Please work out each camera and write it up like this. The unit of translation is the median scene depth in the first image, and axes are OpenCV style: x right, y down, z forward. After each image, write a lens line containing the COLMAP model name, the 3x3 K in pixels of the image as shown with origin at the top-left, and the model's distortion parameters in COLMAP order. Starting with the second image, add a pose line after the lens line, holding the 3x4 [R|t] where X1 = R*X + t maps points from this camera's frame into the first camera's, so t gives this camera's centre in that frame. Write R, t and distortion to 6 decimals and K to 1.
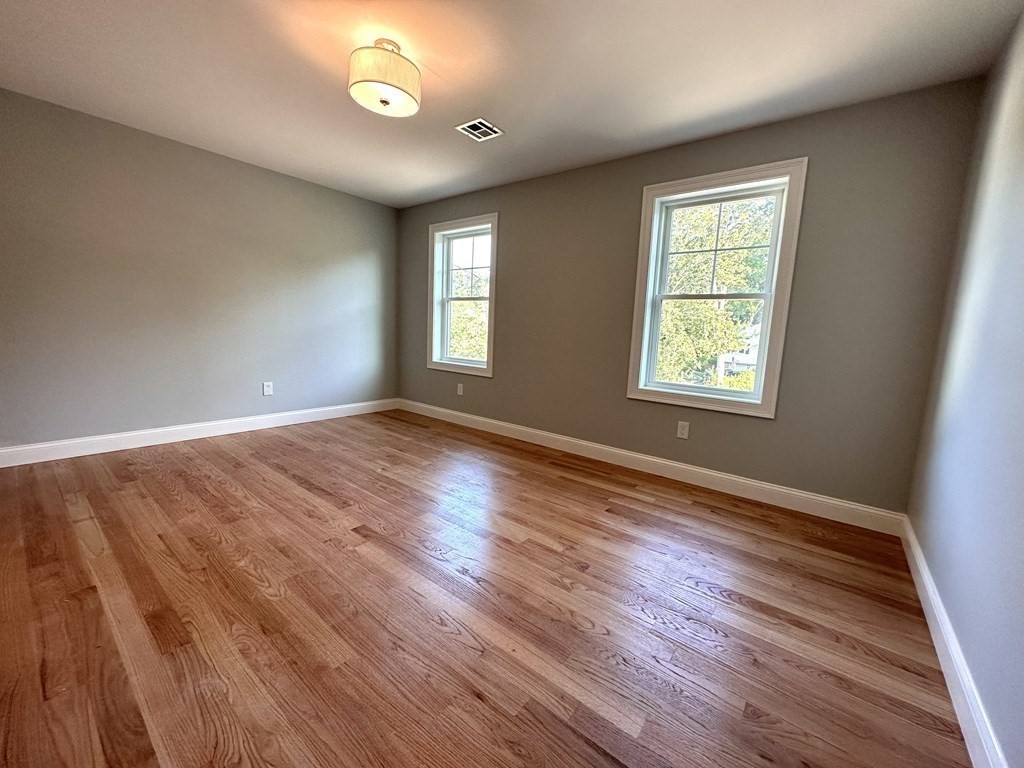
lens RADIAL K [[407.6, 0, 507.9], [0, 407.6, 387.8], [0, 0, 1]] dist [-0.002054, 0.000224]
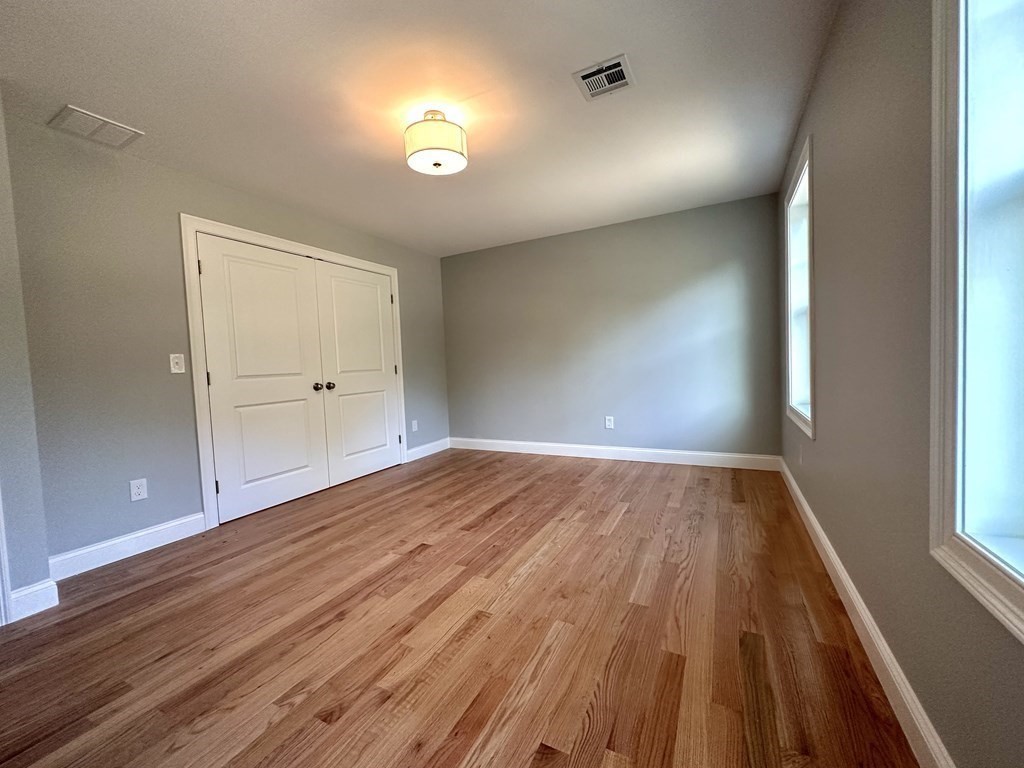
lens RADIAL K [[407.6, 0, 510.6], [0, 407.6, 383.5], [0, 0, 1]] dist [-0.002054, 0.000224]
pose [[0.192211, -0.005791, -0.981337, 0.618416], [-0.092604, 0.995413, -0.024012, -0.073560], [0.976975, 0.095491, 0.190793, 0.771665]]
